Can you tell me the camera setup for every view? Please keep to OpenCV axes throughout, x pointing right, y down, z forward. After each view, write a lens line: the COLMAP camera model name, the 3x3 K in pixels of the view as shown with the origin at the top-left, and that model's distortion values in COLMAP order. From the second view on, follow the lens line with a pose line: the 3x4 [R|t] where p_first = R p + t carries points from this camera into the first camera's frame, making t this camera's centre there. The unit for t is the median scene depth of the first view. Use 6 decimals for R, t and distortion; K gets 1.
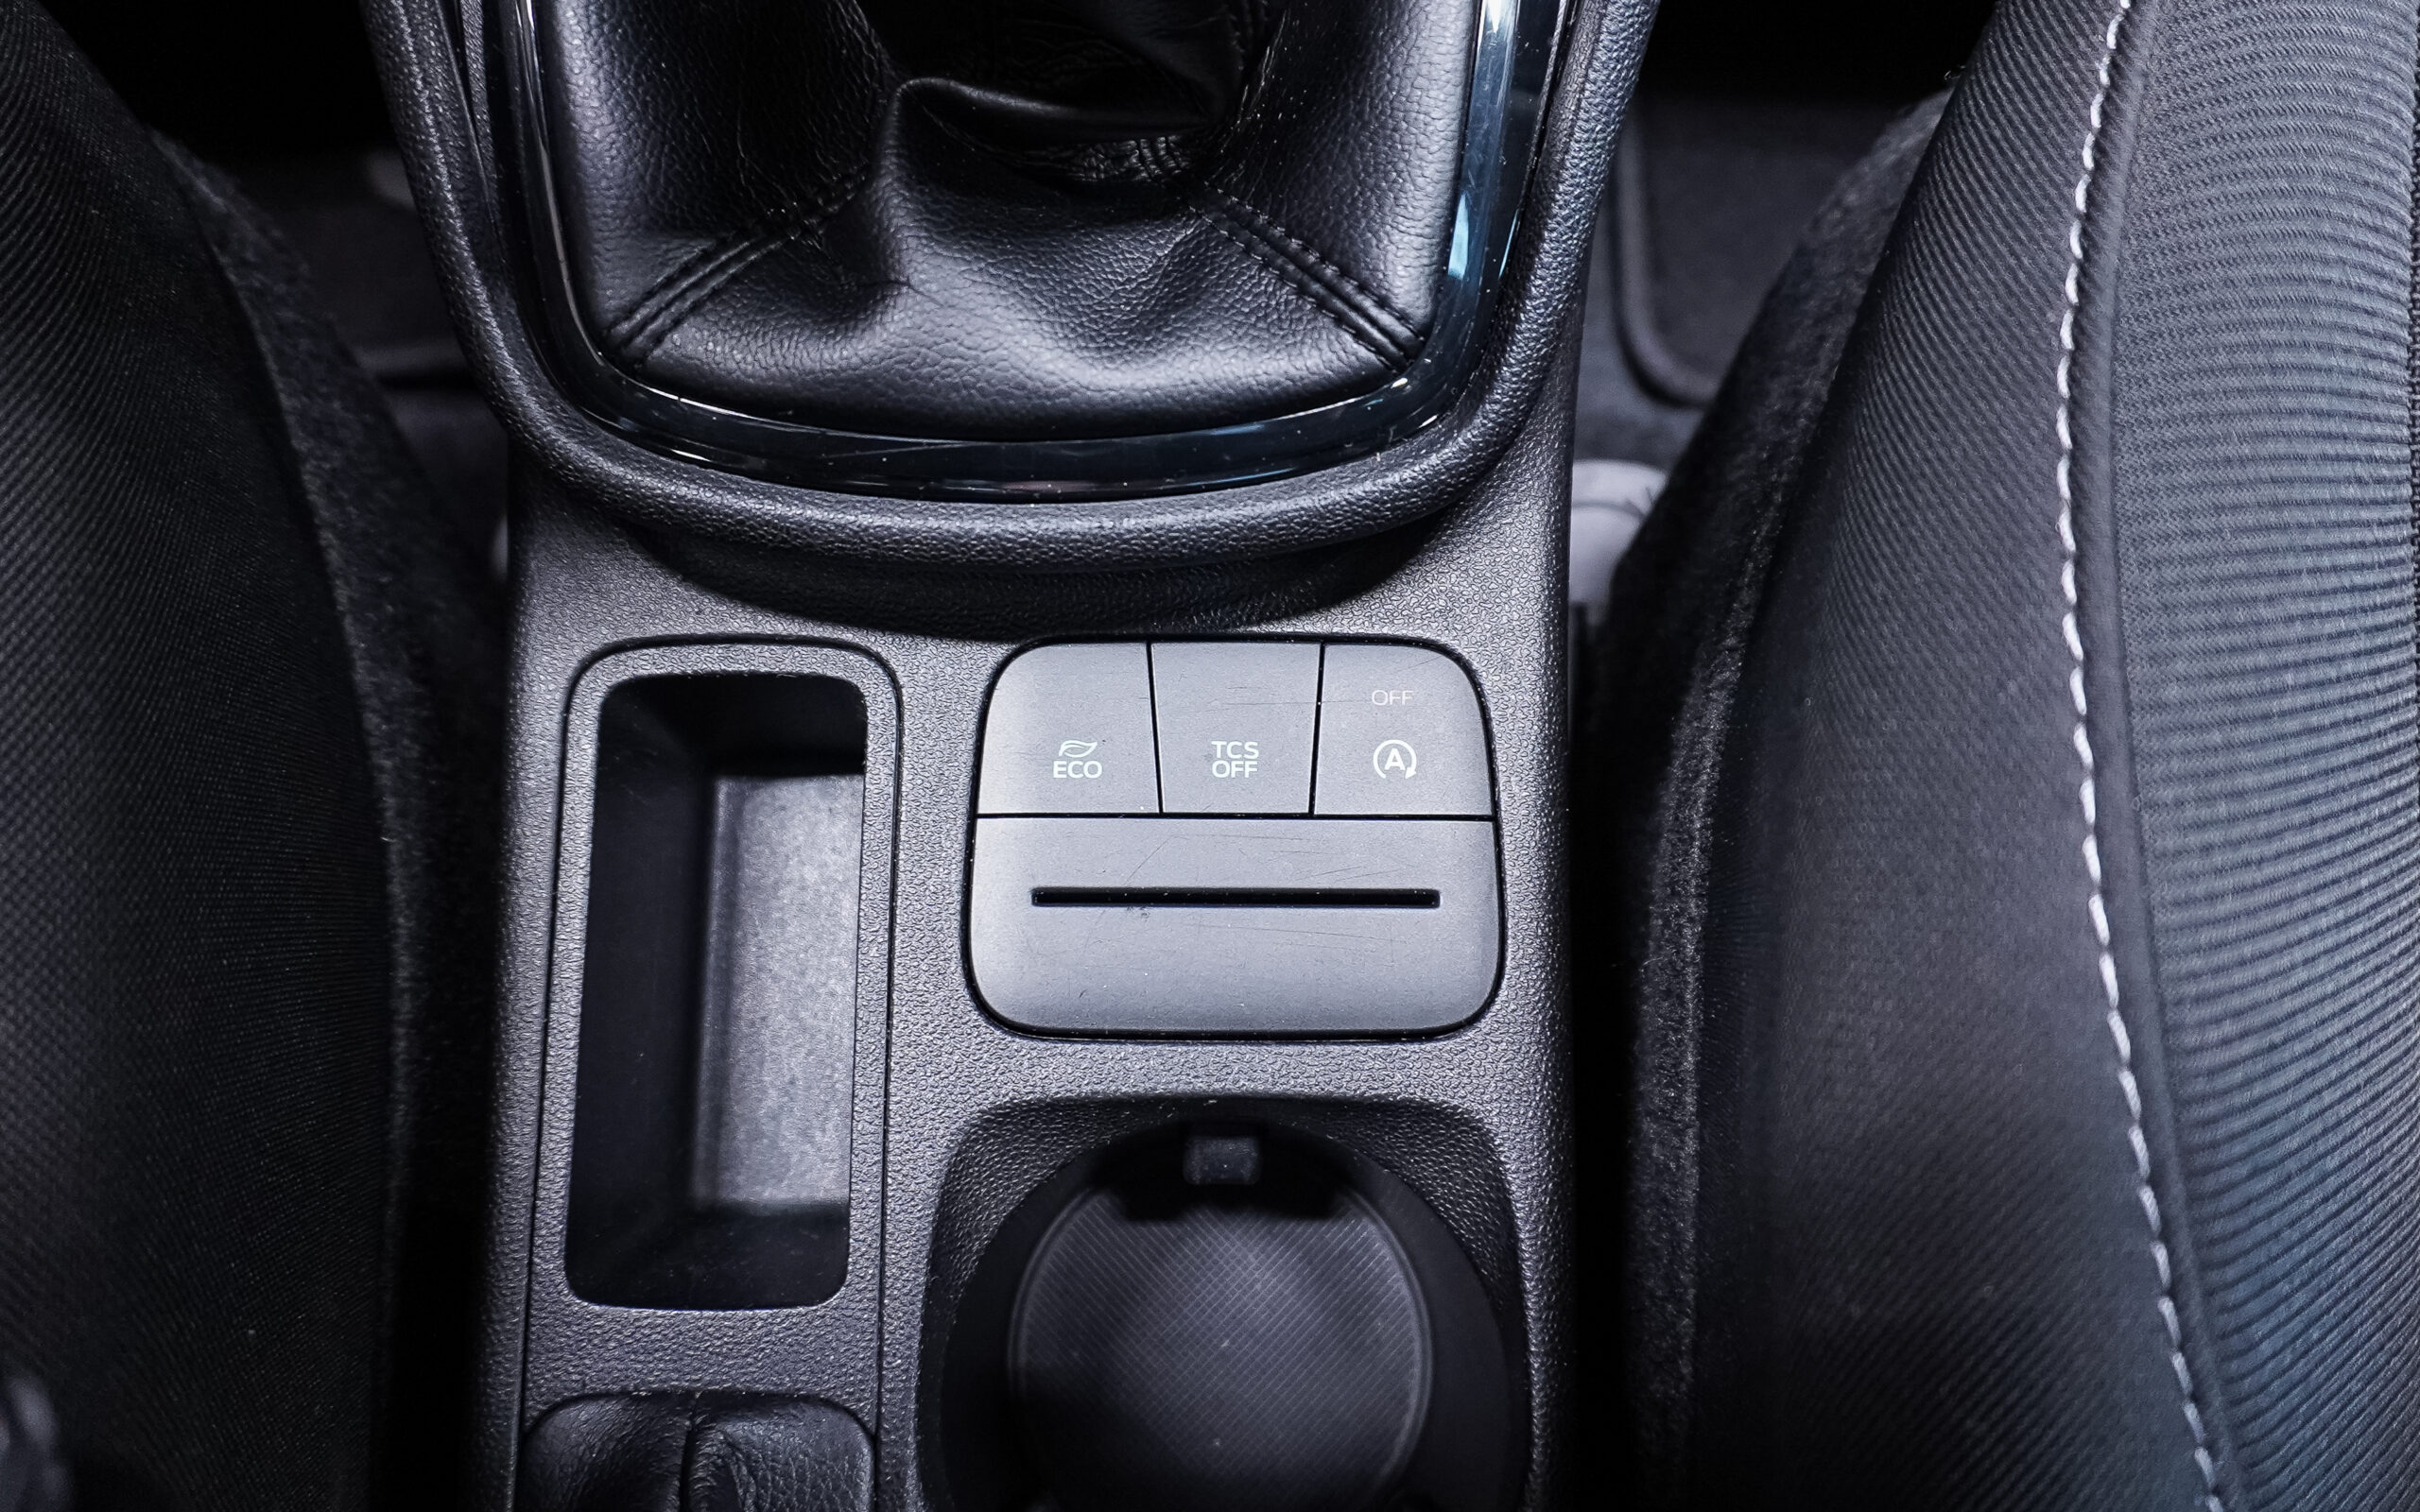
lens RADIAL K [[1603.9, 0, 1210.6], [0, 1603.9, 783.8], [0, 0, 1]] dist [-0.027503, 0.005758]
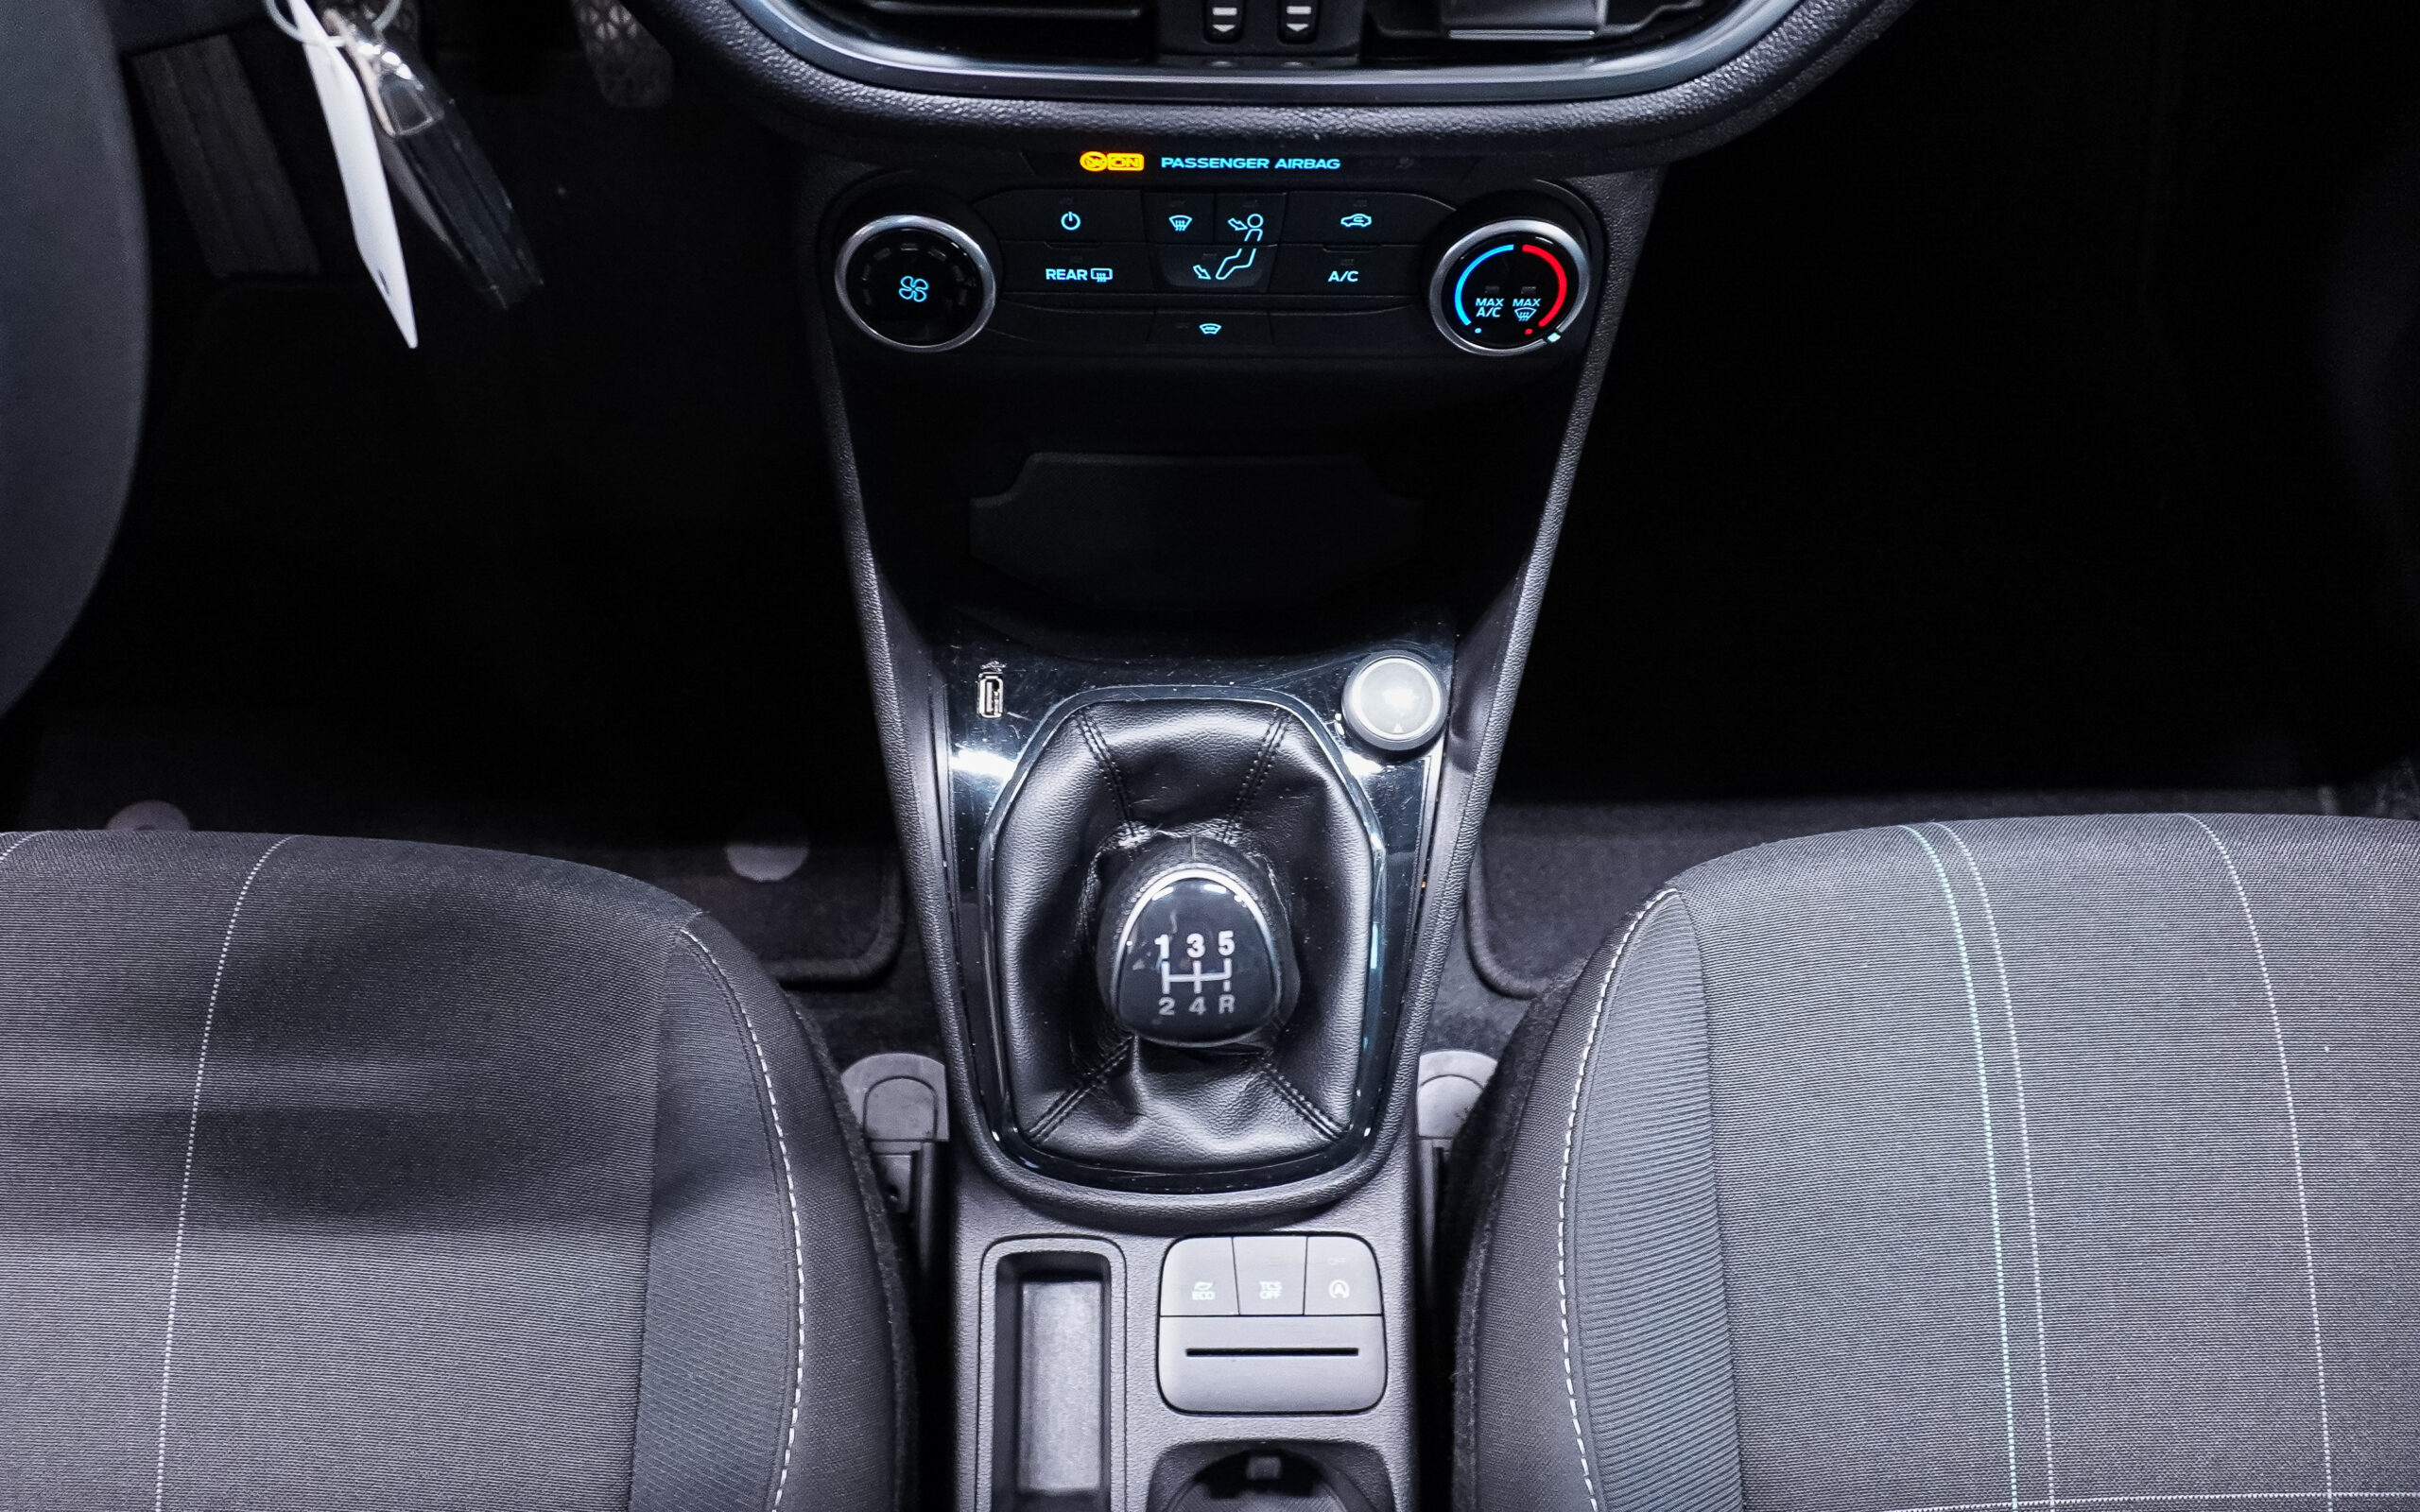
lens RADIAL K [[1677.9, 0, 1167.7], [0, 1677.9, 755.3], [0, 0, 1]] dist [-0.036669, 0.002470]
pose [[0.999968, -0.004953, 0.006276, -0.147453], [0.005906, 0.986715, -0.162352, -0.392304], [-0.005388, 0.162384, 0.986713, -1.542071]]
